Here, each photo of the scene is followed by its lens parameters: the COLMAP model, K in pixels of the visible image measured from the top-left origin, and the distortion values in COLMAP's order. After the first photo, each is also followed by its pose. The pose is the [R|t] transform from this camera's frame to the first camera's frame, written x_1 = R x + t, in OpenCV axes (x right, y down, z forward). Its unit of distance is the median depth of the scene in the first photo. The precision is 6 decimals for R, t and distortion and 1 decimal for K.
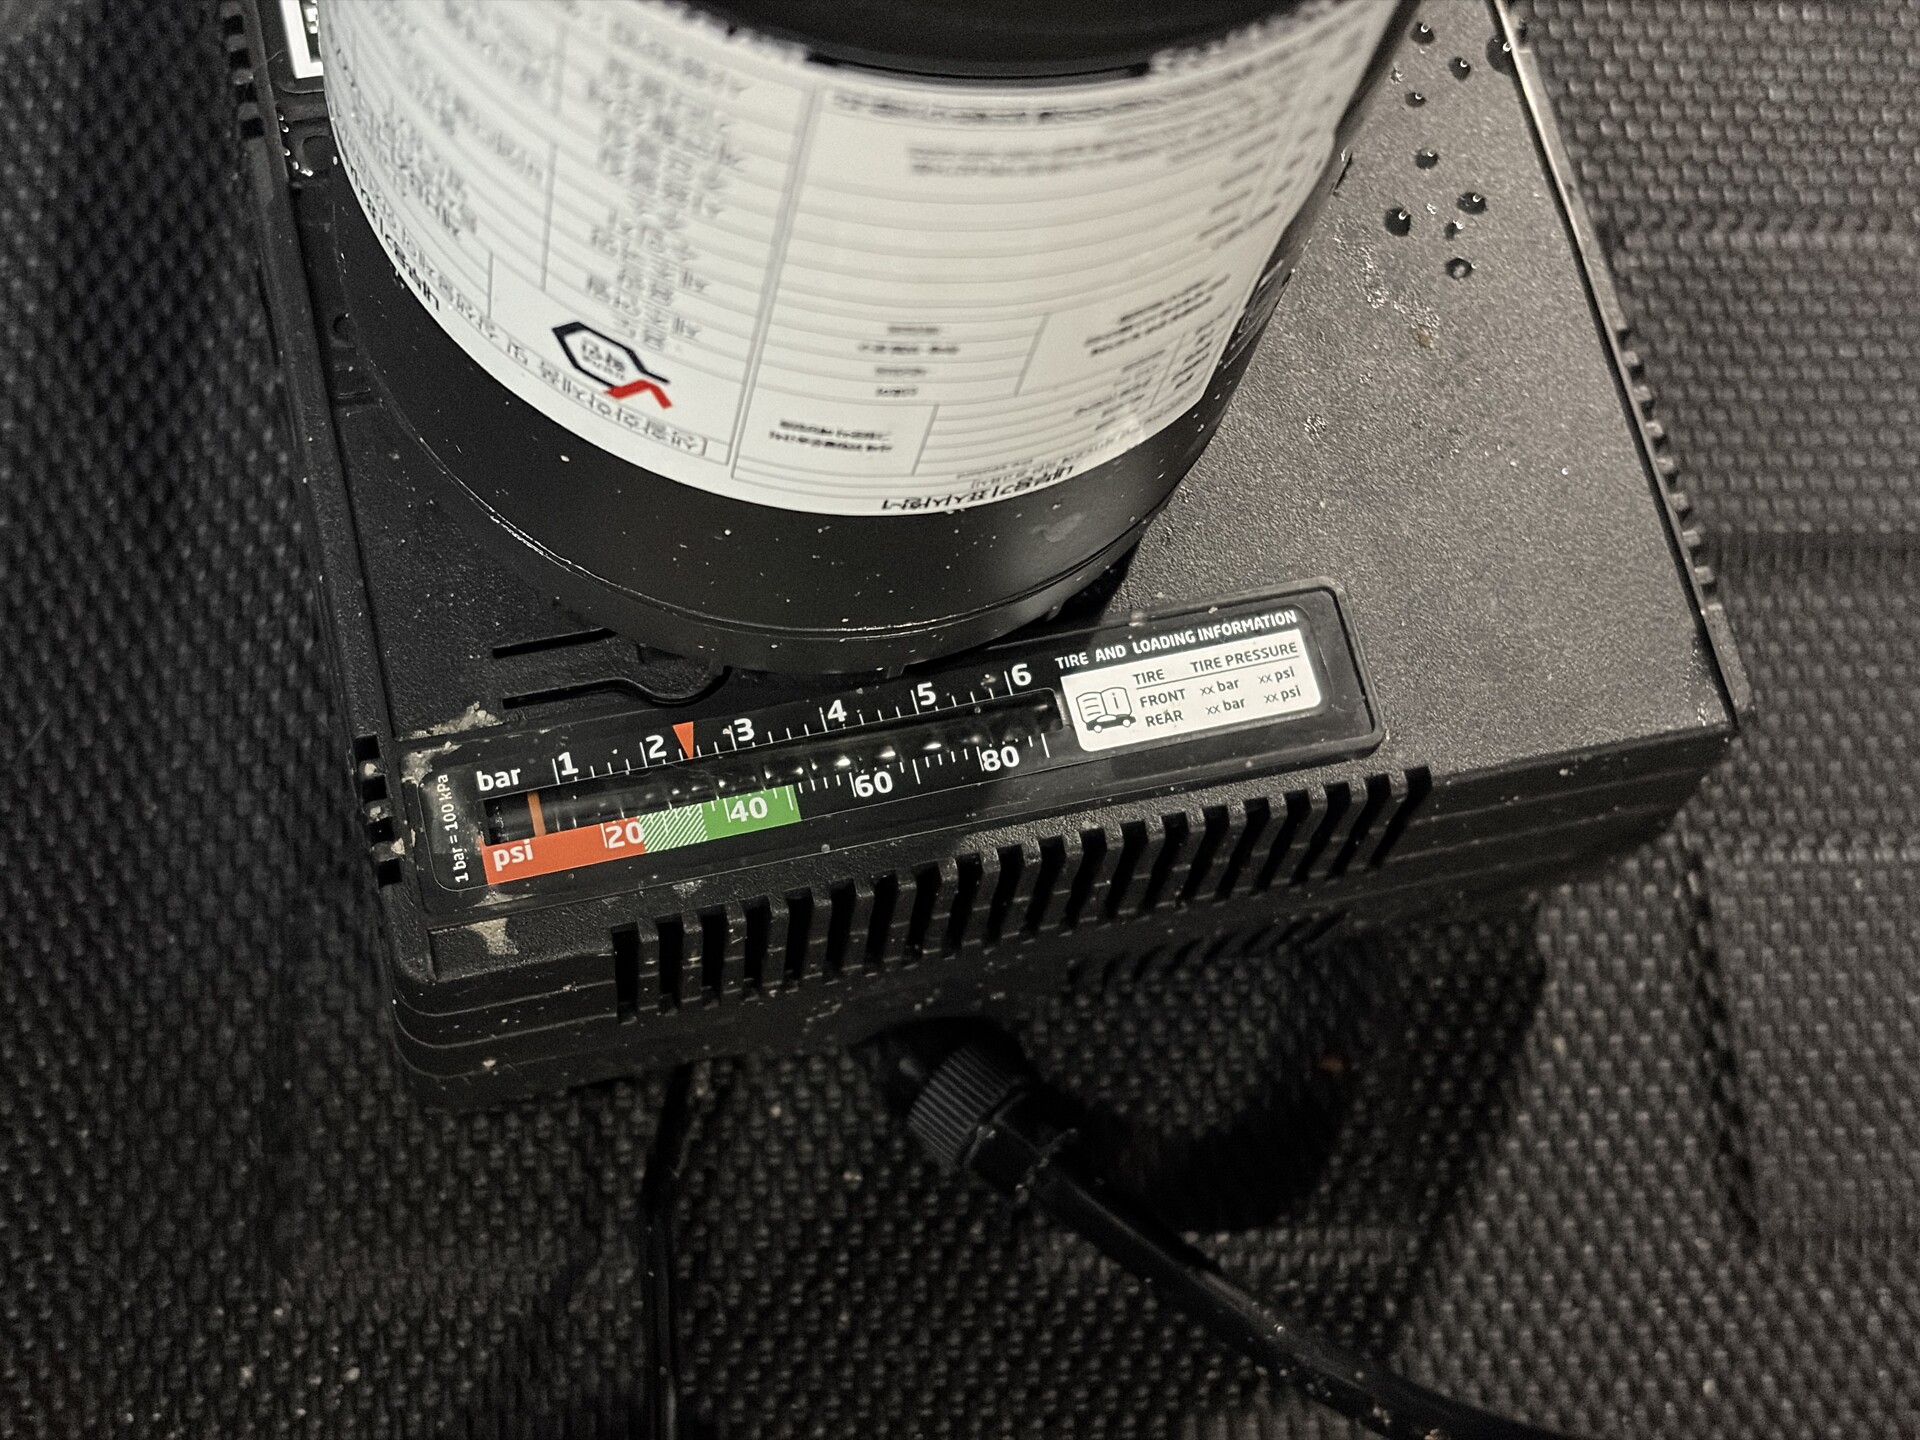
lens RADIAL K [[2977.5, 0, 960.0], [0, 2977.5, 720.0], [0, 0, 1]] dist [0.163169, -0.094819]
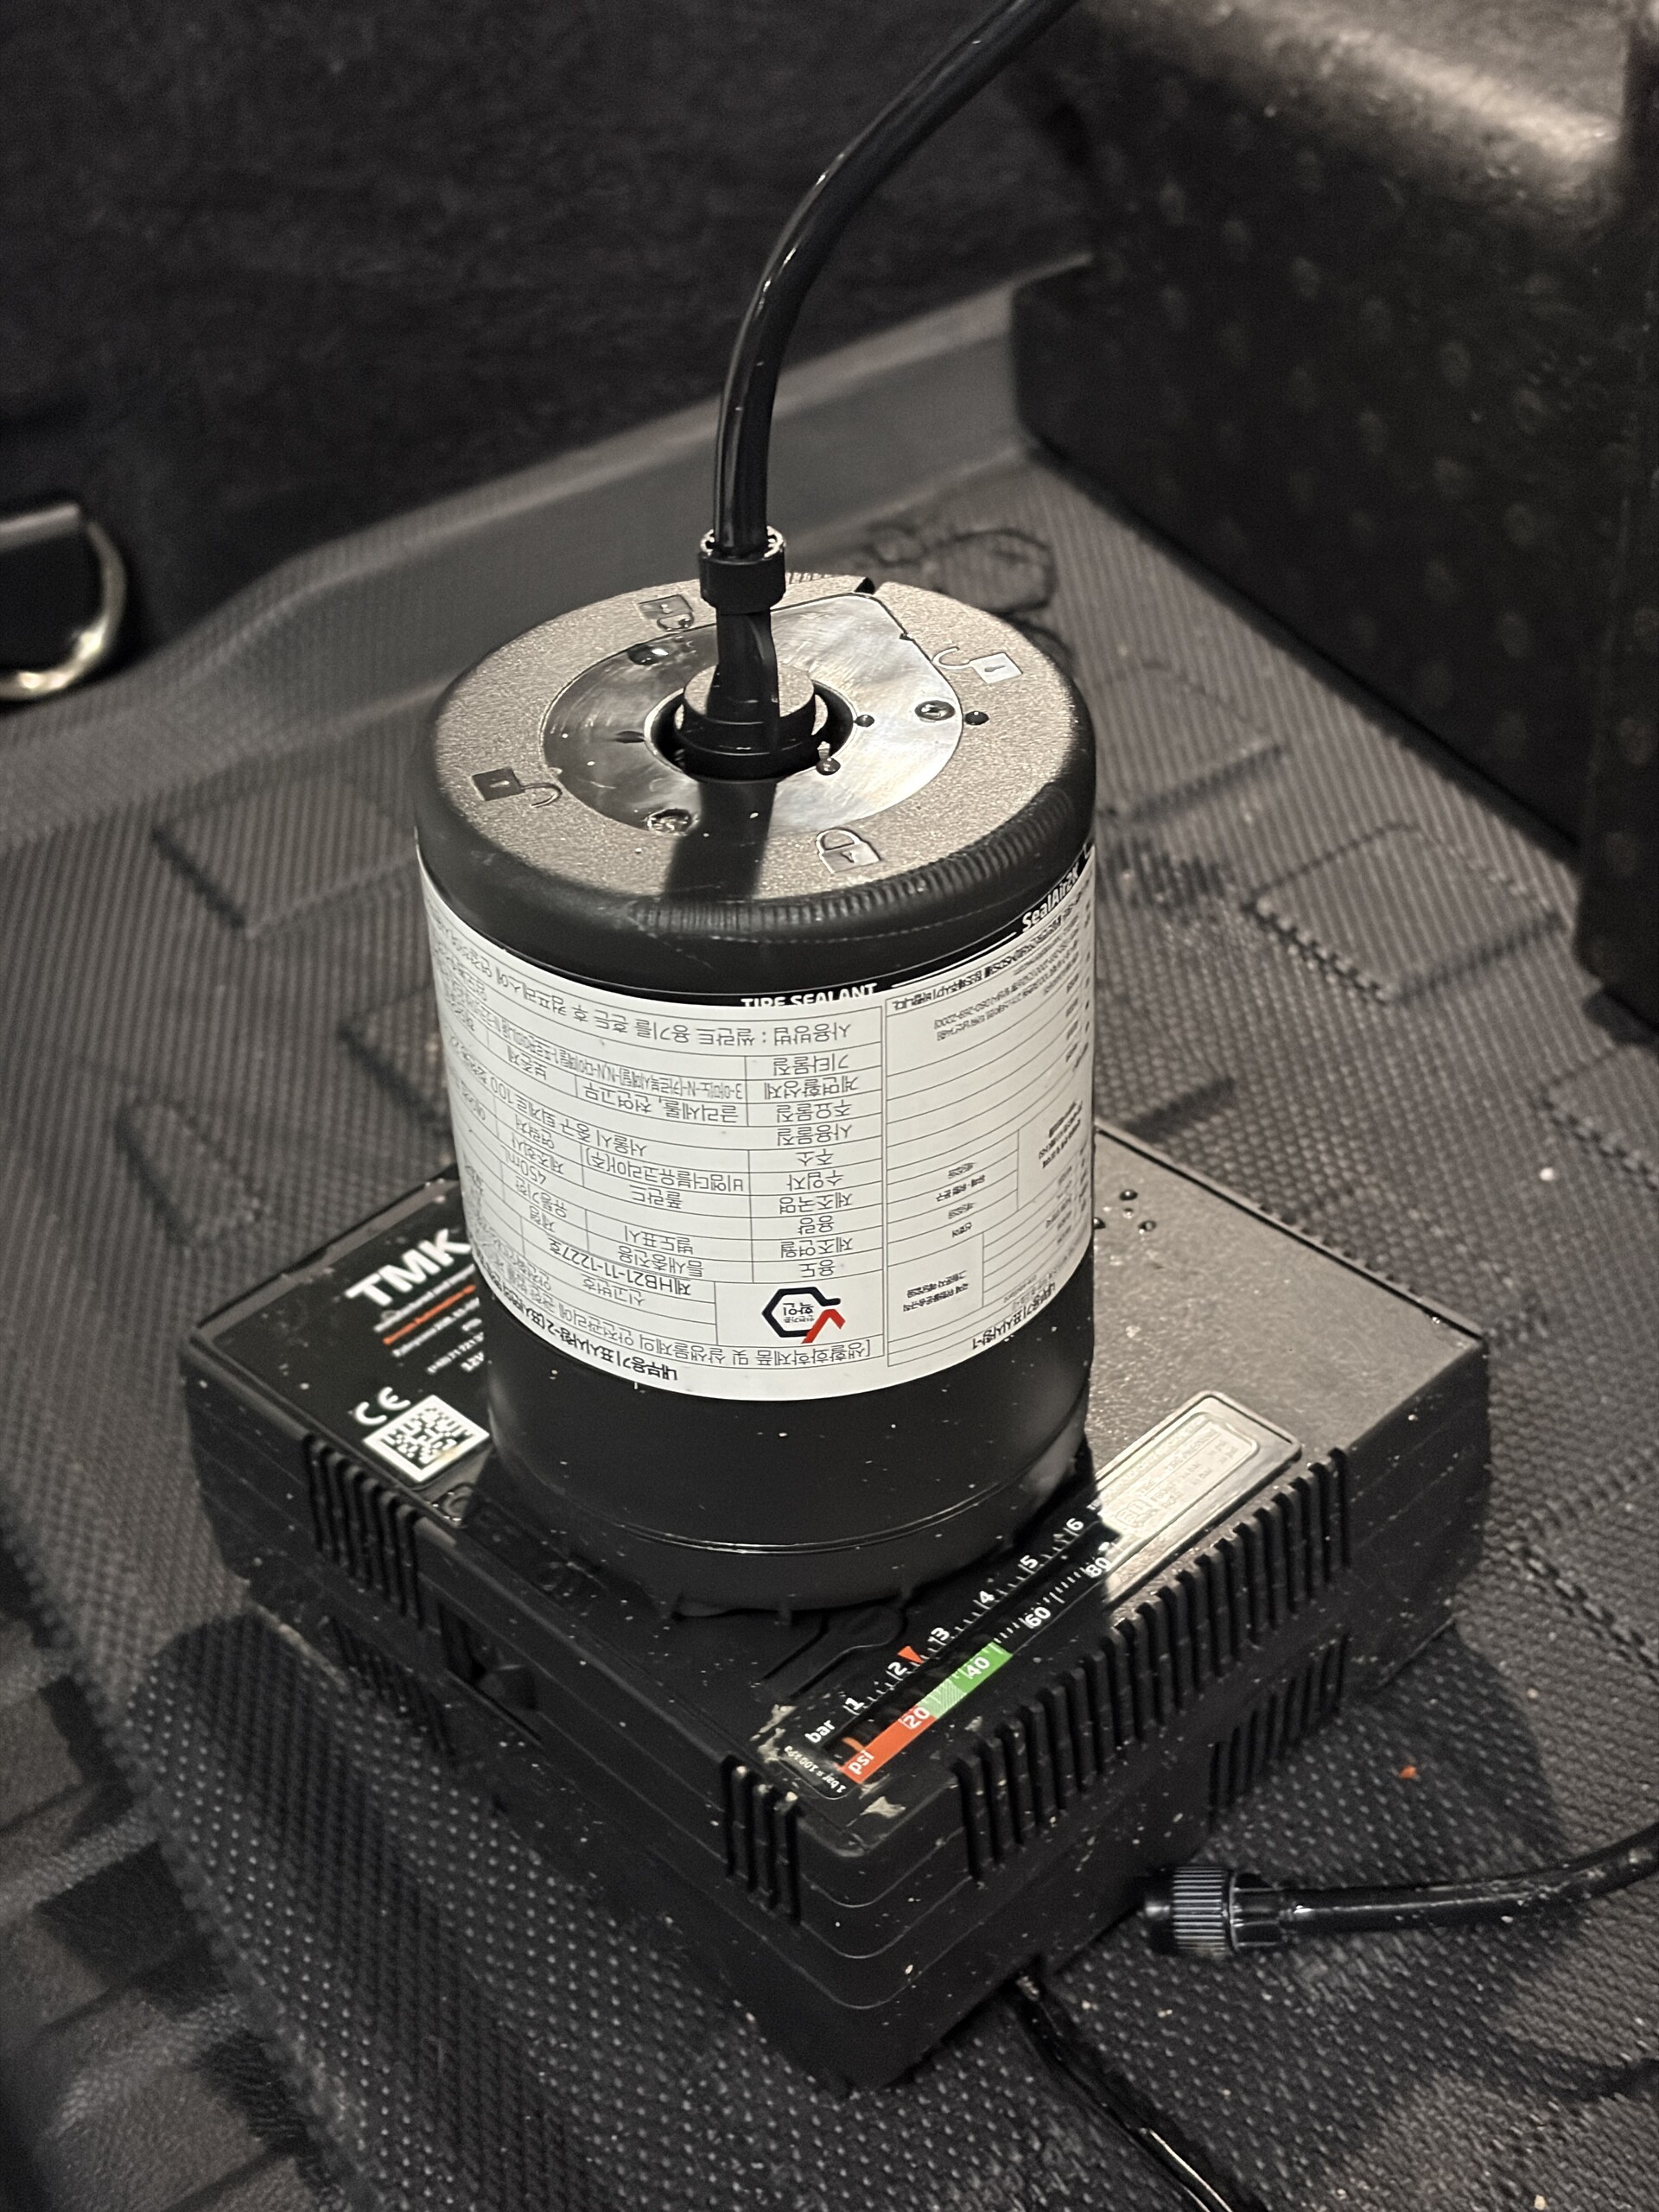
lens RADIAL K [[3430.3, 0, 829.5], [0, 3430.3, 1106.0], [0, 0, 1]] dist [0.163169, -0.094819]
pose [[0.842825, -0.451749, 0.292521, -0.497363], [0.537269, 0.738001, -0.408285, 0.472790], [-0.031439, 0.501275, 0.864717, -0.566881]]
